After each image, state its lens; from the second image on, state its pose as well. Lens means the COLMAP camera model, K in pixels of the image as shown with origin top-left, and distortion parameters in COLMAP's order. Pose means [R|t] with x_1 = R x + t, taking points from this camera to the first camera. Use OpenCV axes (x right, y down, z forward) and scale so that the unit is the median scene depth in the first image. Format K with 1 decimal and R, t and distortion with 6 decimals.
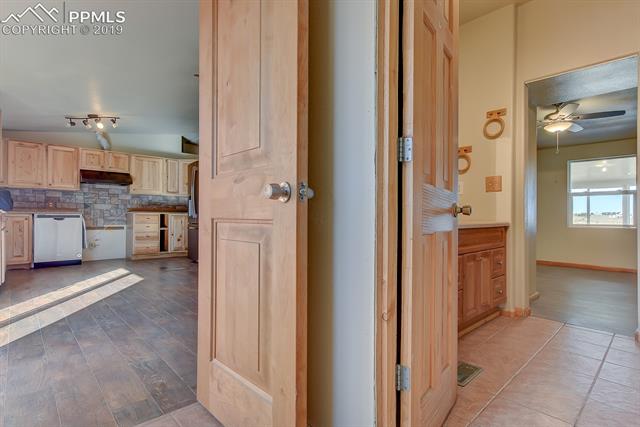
lens RADIAL K [[327.6, 0, 328.9], [0, 327.6, 215.4], [0, 0, 1]] dist [-0.000022, 0.007849]
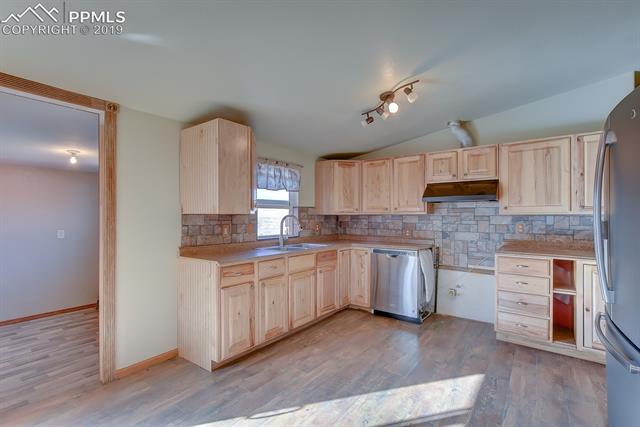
lens RADIAL K [[295.2, 0, 324.0], [0, 295.2, 214.4], [0, 0, 1]] dist [-0.011707, 0.000222]
pose [[0.164026, -0.011833, -0.986385, -0.170263], [0.002404, 0.999930, -0.011595, -0.065811], [0.986453, -0.000470, 0.164043, 0.650058]]
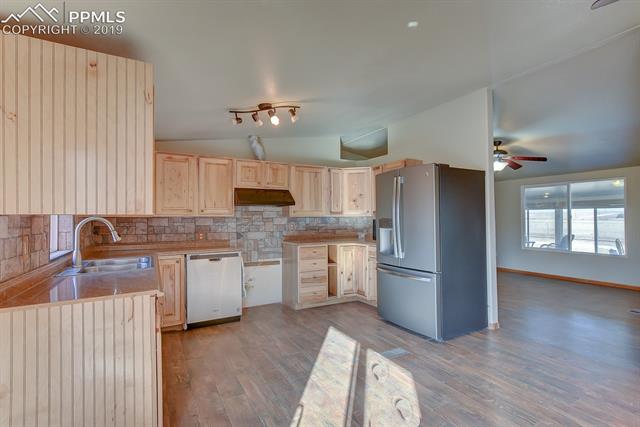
lens RADIAL K [[308.2, 0, 326.3], [0, 308.2, 215.0], [0, 0, 1]] dist [-0.000911, 0.000102]
pose [[0.970656, -0.014754, -0.240019, -0.374507], [0.012998, 0.999876, -0.008898, -0.067263], [0.240120, 0.005517, 0.970727, 0.361571]]
